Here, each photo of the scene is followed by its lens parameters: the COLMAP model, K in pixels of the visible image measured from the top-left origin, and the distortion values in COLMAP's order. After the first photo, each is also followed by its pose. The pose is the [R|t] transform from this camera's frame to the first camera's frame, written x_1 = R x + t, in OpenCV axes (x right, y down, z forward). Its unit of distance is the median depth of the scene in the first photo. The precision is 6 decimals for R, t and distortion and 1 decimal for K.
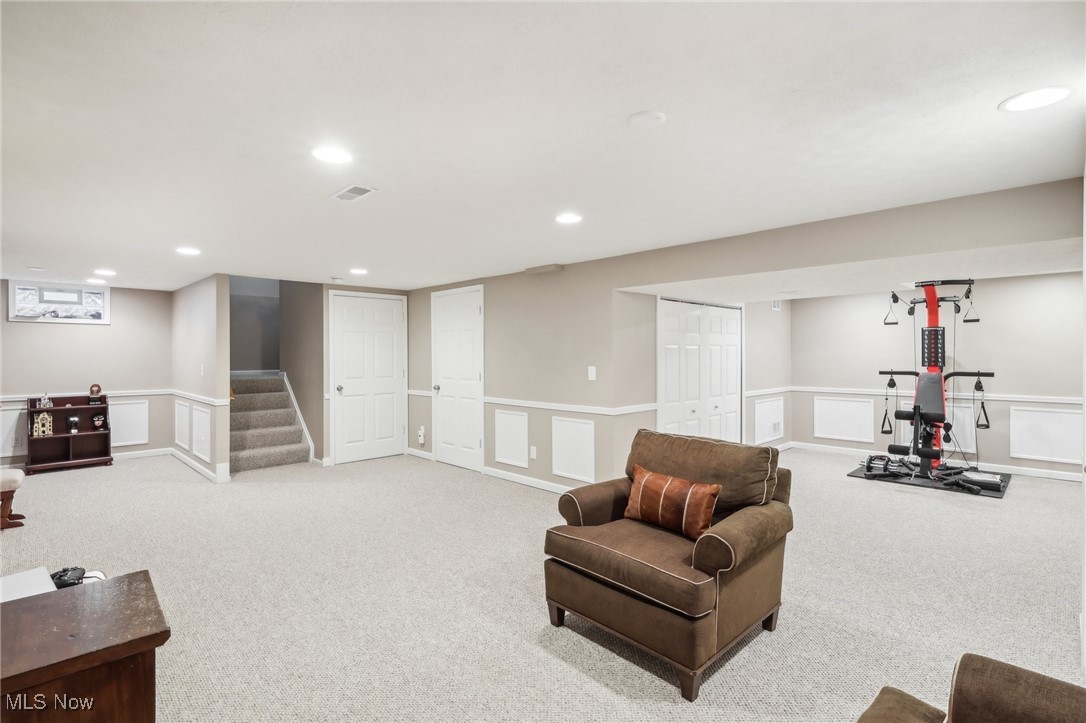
lens RADIAL K [[522.8, 0, 538.3], [0, 522.8, 358.5], [0, 0, 1]] dist [-0.001382, -0.000346]
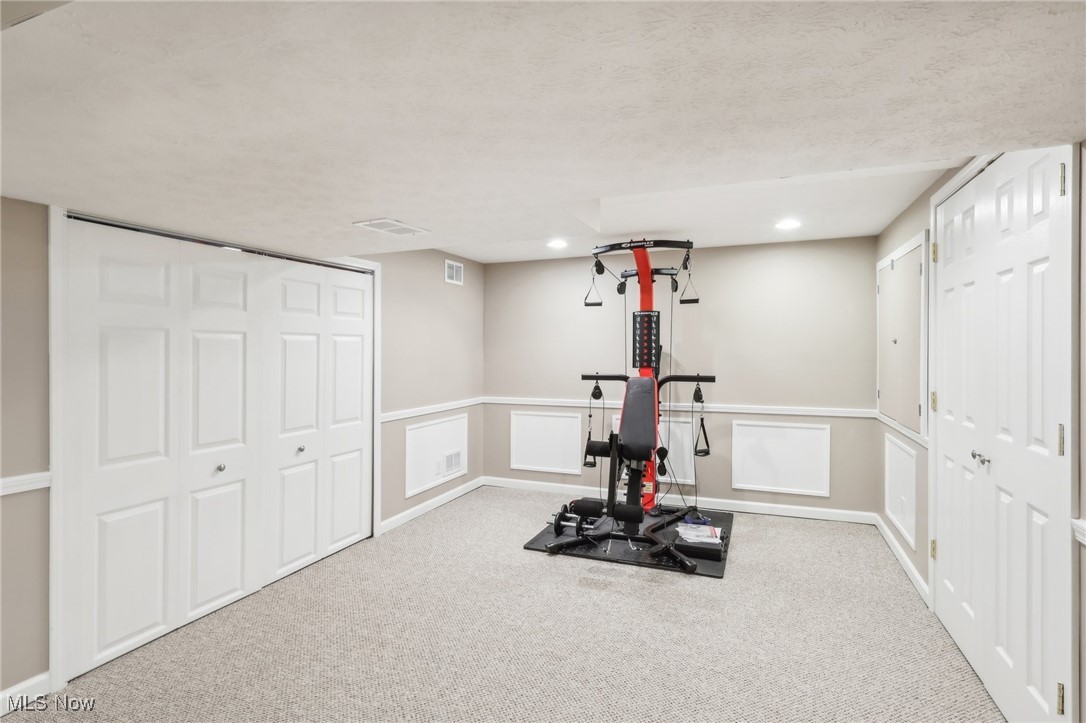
lens RADIAL K [[522.8, 0, 547.4], [0, 522.8, 372.2], [0, 0, 1]] dist [-0.001382, -0.000346]
pose [[0.919965, -0.017405, 0.391615, 0.364736], [0.003755, 0.999359, 0.035595, -0.004280], [-0.391984, -0.031276, 0.919440, 0.413480]]
